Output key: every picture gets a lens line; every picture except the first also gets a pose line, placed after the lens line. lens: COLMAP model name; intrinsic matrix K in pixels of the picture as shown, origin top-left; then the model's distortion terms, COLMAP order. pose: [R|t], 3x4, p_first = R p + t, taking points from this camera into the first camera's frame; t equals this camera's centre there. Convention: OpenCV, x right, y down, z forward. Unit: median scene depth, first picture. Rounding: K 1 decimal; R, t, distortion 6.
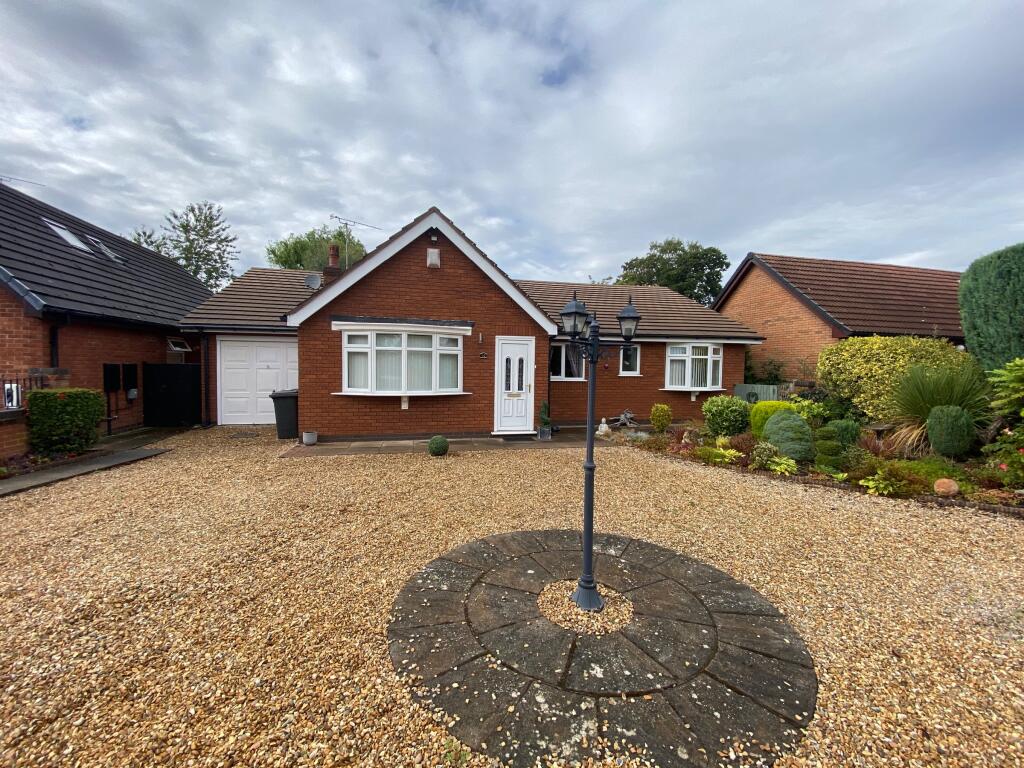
lens RADIAL K [[415.8, 0, 512.0], [0, 415.8, 384.0], [0, 0, 1]] dist [0.029609, -0.024635]
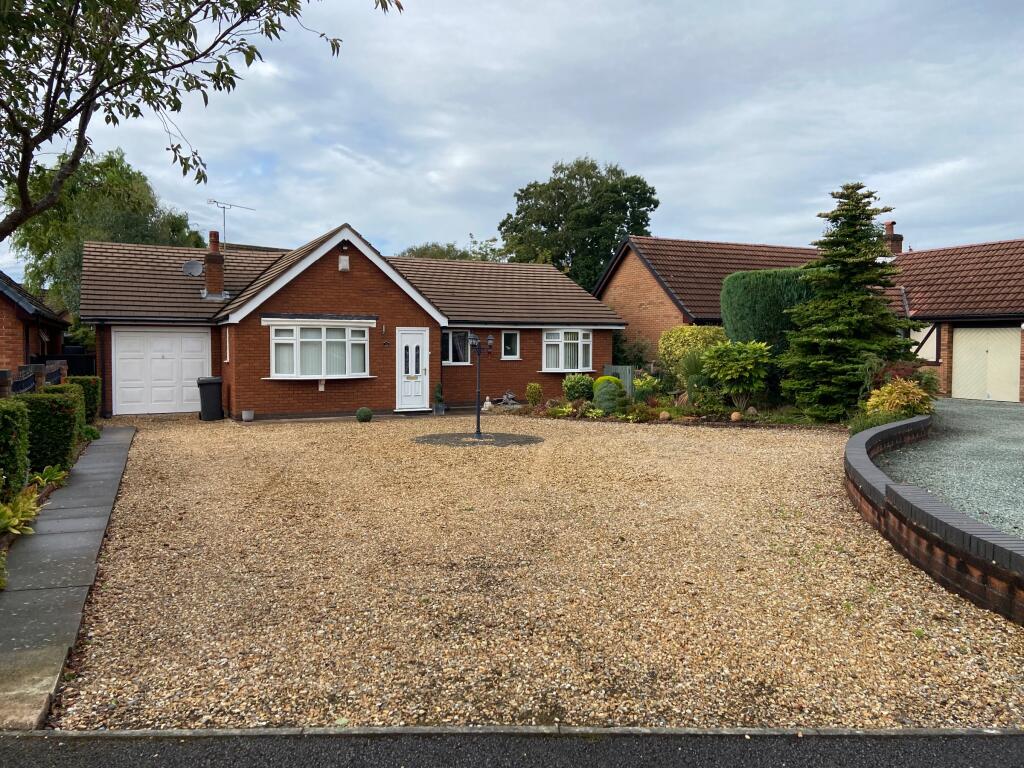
lens RADIAL K [[780.7, 0, 512.0], [0, 780.7, 384.0], [0, 0, 1]] dist [0.023683, 0.000391]
pose [[0.971184, -0.023901, 0.237131, -0.243539], [0.021890, 0.999699, 0.011111, 0.026348], [-0.237325, -0.005600, 0.971414, -1.201602]]
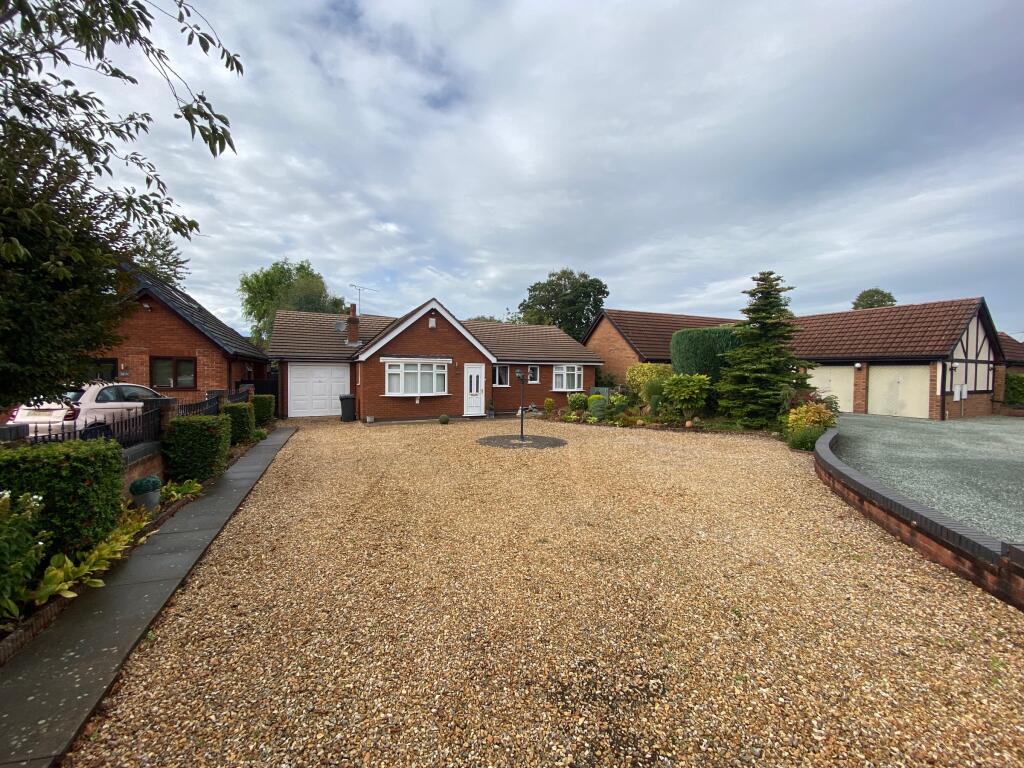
lens RADIAL K [[415.8, 0, 512.0], [0, 415.8, 384.0], [0, 0, 1]] dist [0.029609, -0.024635]
pose [[0.976307, -0.012517, 0.216029, -0.231253], [0.014780, 0.999851, -0.008864, -0.003550], [-0.215886, 0.011847, 0.976347, -0.862670]]
